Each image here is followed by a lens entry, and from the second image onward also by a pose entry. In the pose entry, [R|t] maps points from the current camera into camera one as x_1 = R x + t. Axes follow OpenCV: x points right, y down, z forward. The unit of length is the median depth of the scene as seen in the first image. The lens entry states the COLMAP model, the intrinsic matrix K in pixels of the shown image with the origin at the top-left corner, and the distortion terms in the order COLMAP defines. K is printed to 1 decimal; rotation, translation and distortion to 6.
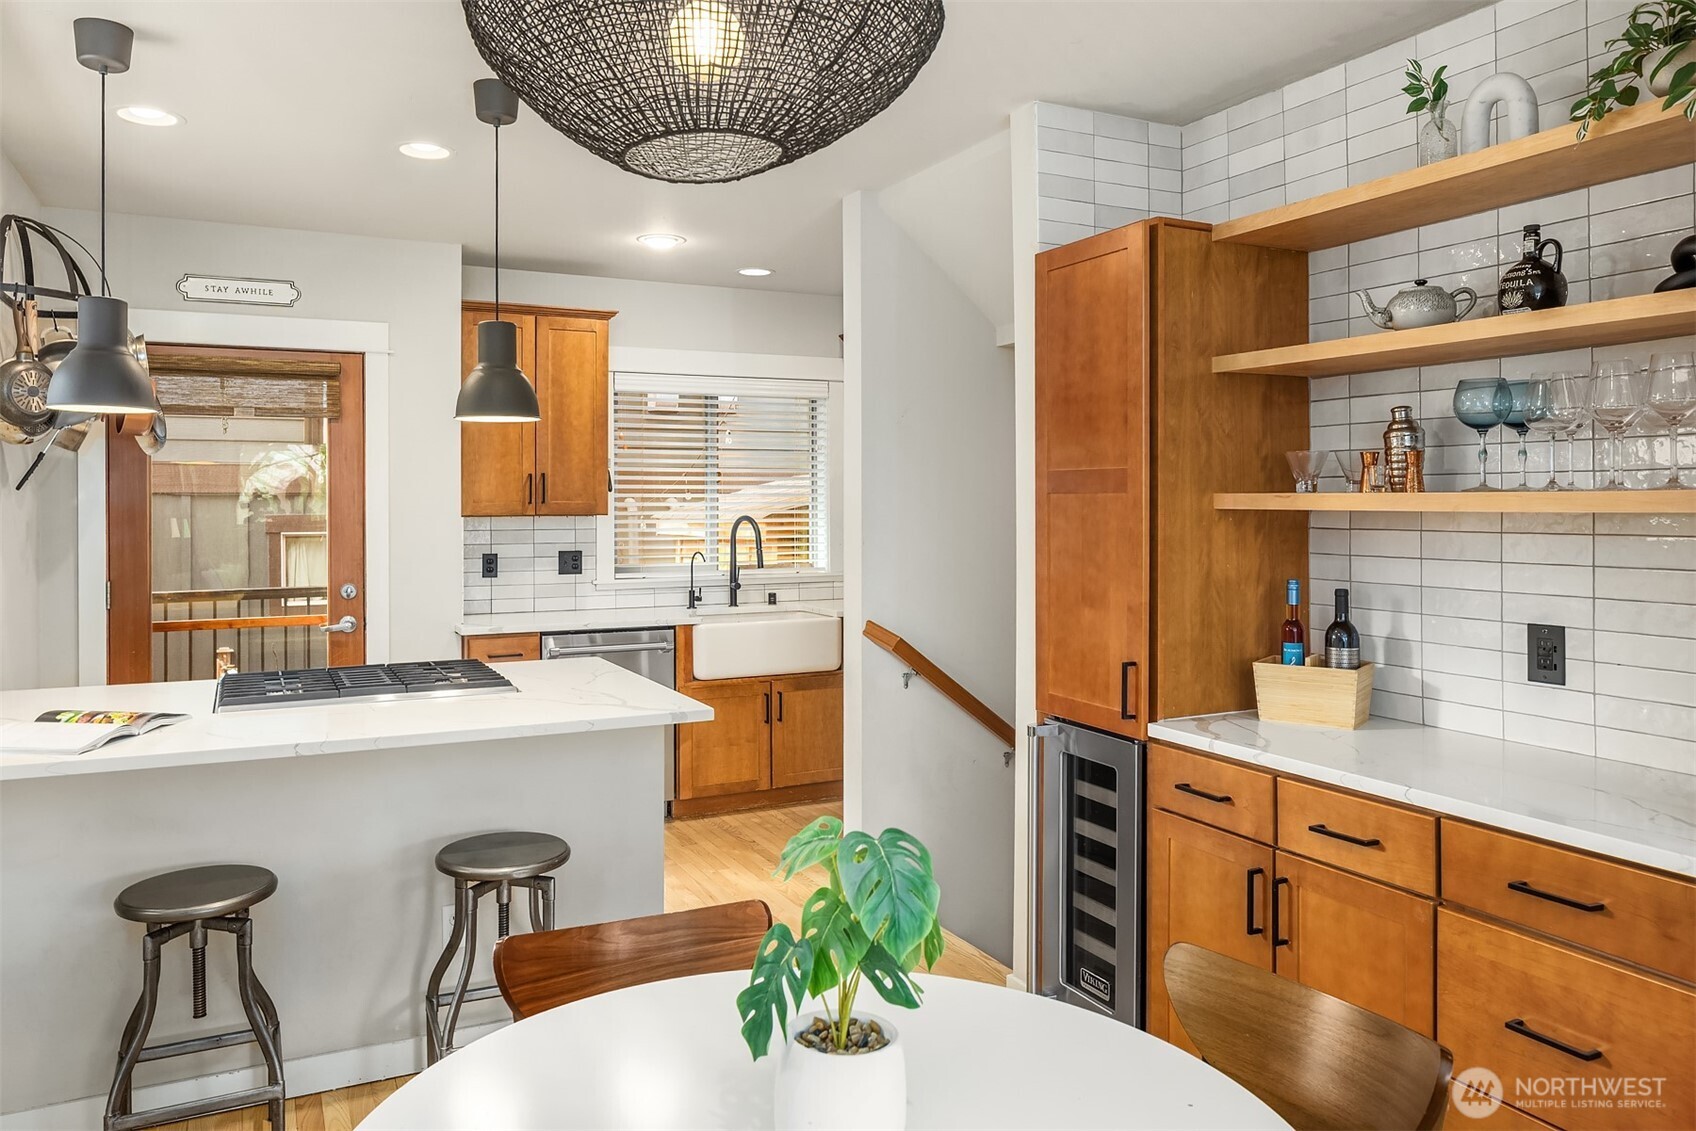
lens RADIAL K [[1153.2, 0, 840.3], [0, 1153.2, 507.9], [0, 0, 1]] dist [0.001728, -0.020591]
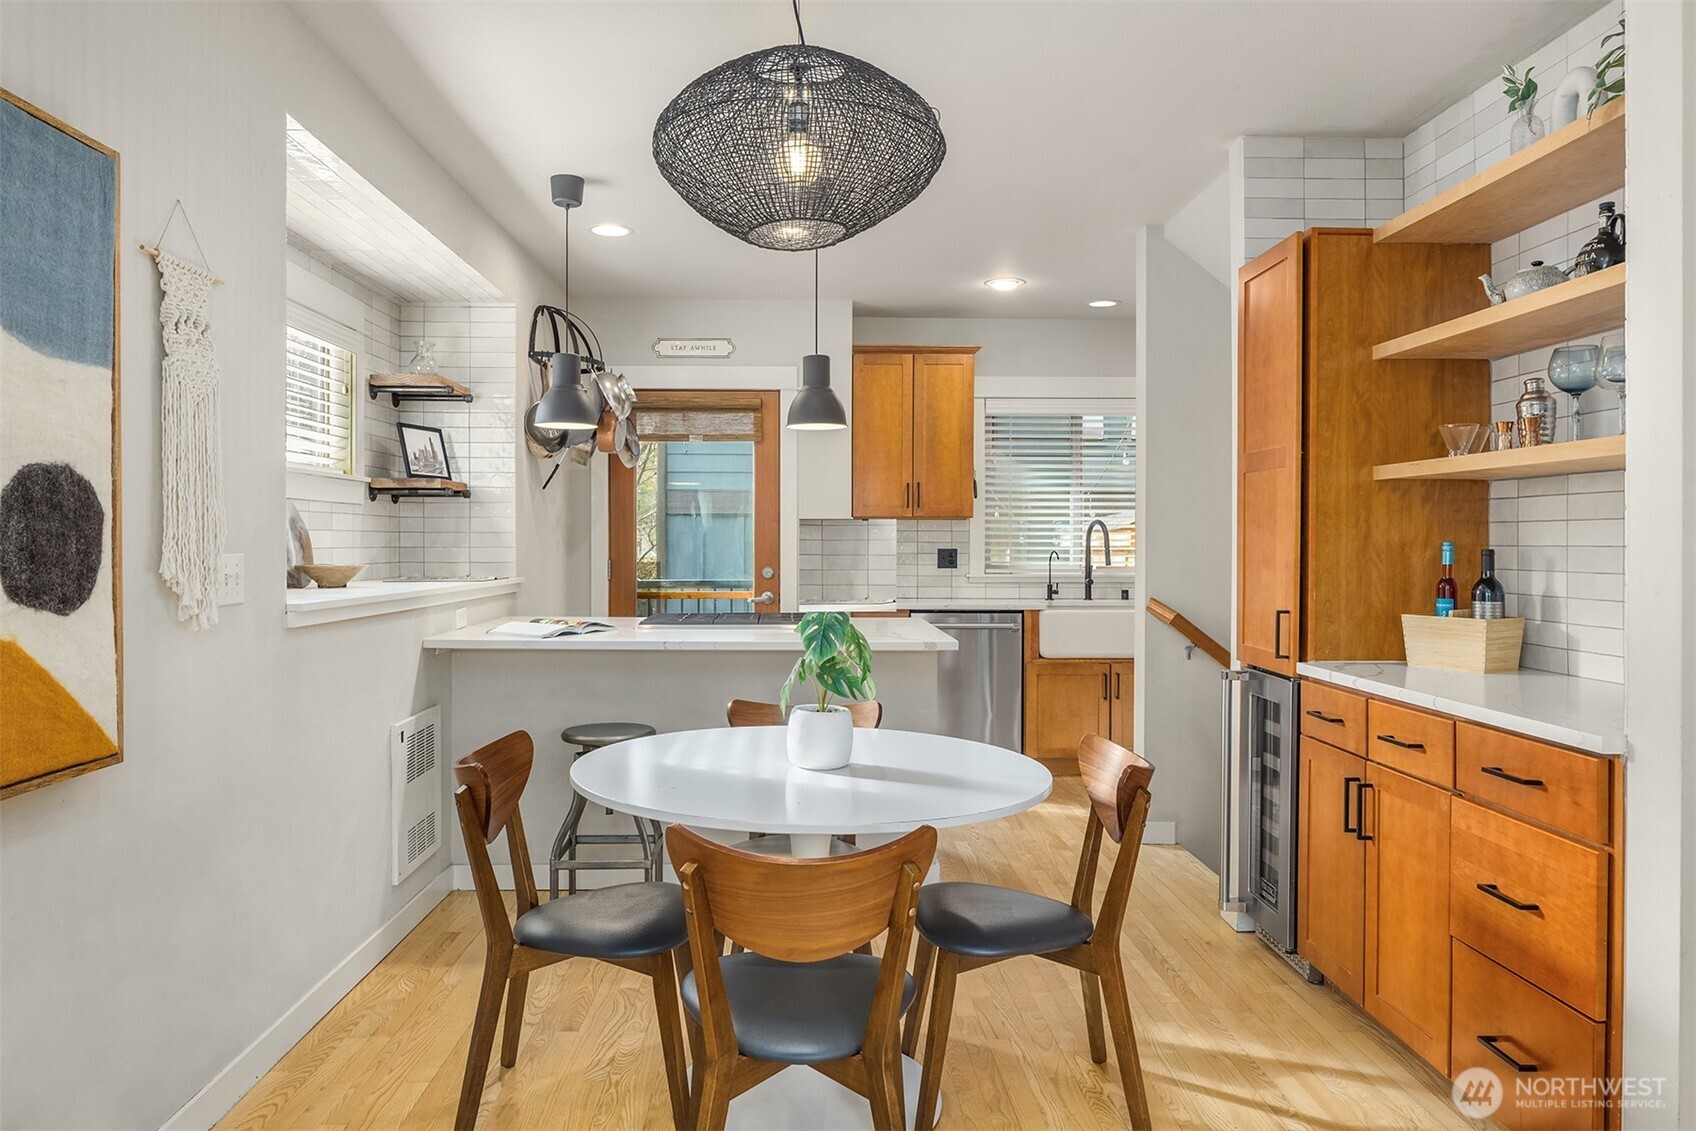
lens RADIAL K [[1153.2, 0, 838.0], [0, 1153.2, 551.1], [0, 0, 1]] dist [0.001728, -0.020591]
pose [[0.906479, 0.007237, -0.422188, 0.318693], [-0.006566, 0.999974, 0.003044, 0.069302], [0.422199, 0.000013, 0.906503, -0.239314]]
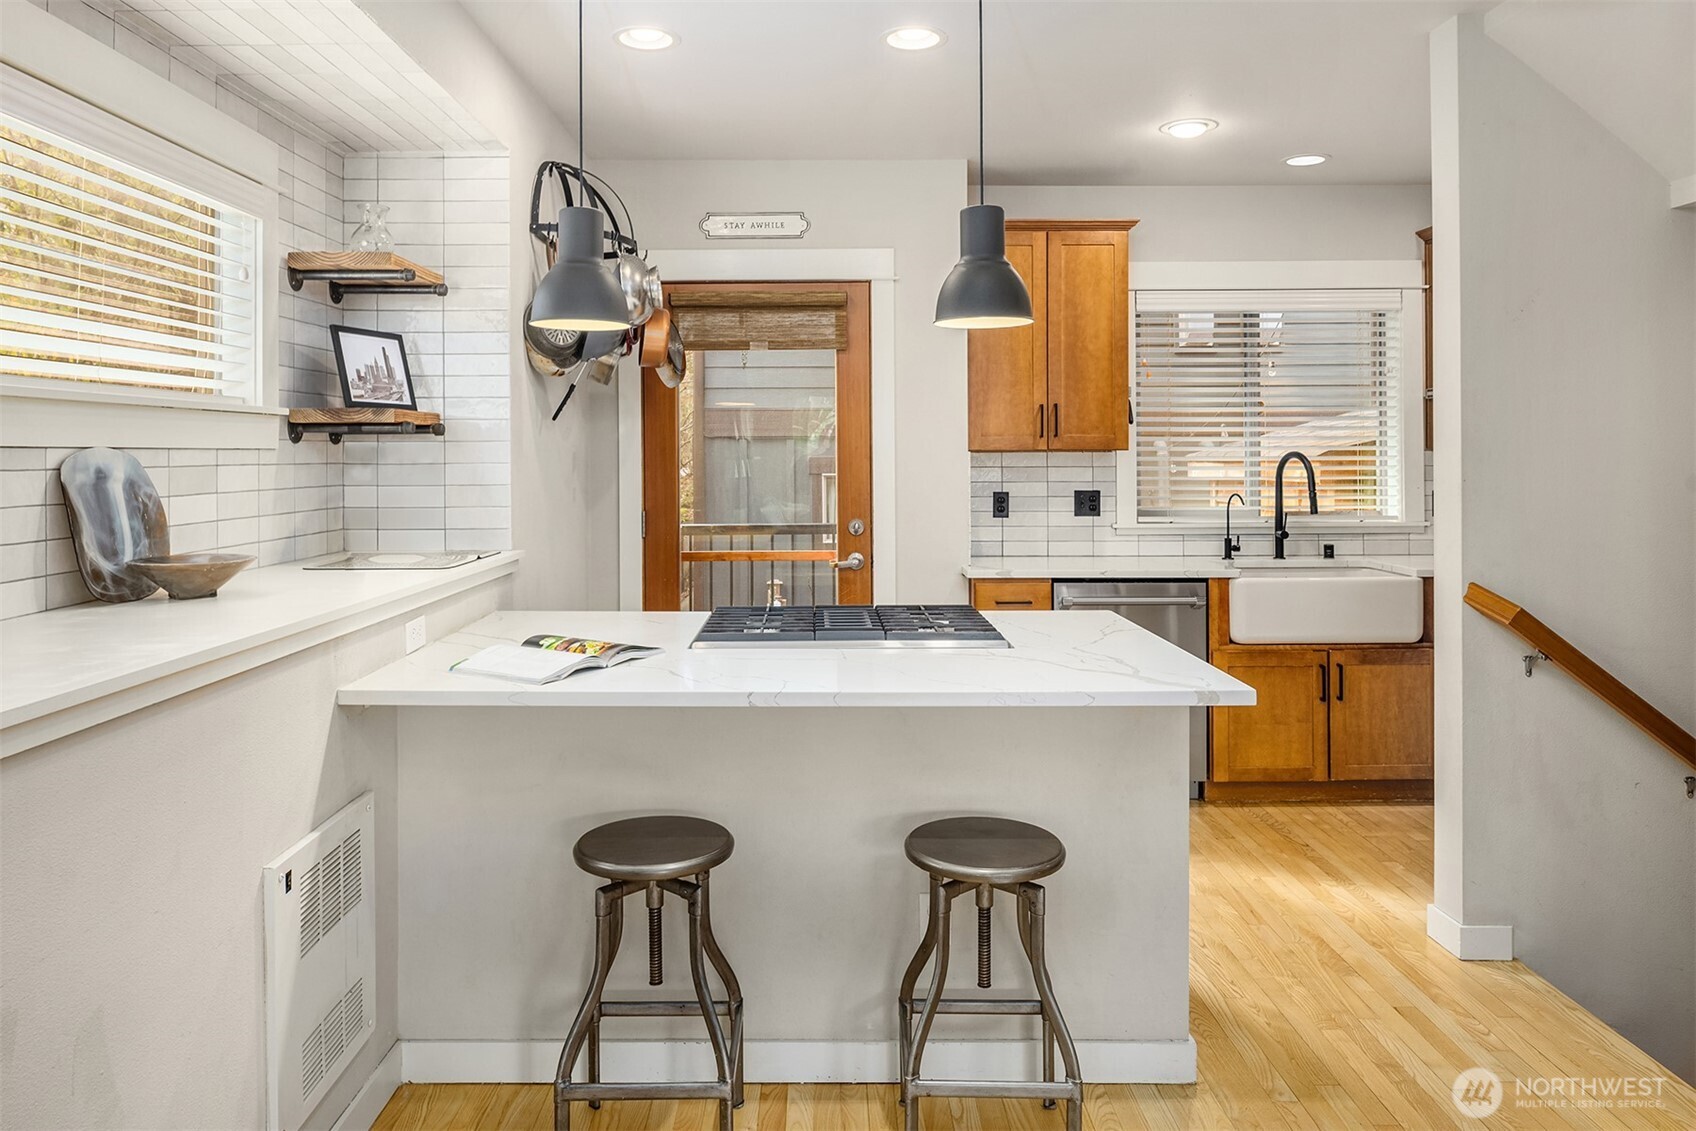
lens RADIAL K [[1153.2, 0, 827.3], [0, 1153.2, 447.6], [0, 0, 1]] dist [0.001728, -0.020591]
pose [[0.893649, -0.003817, -0.448751, -0.021872], [-0.000604, 0.999953, -0.009709, 0.023600], [0.448767, 0.008947, 0.893604, 0.203764]]
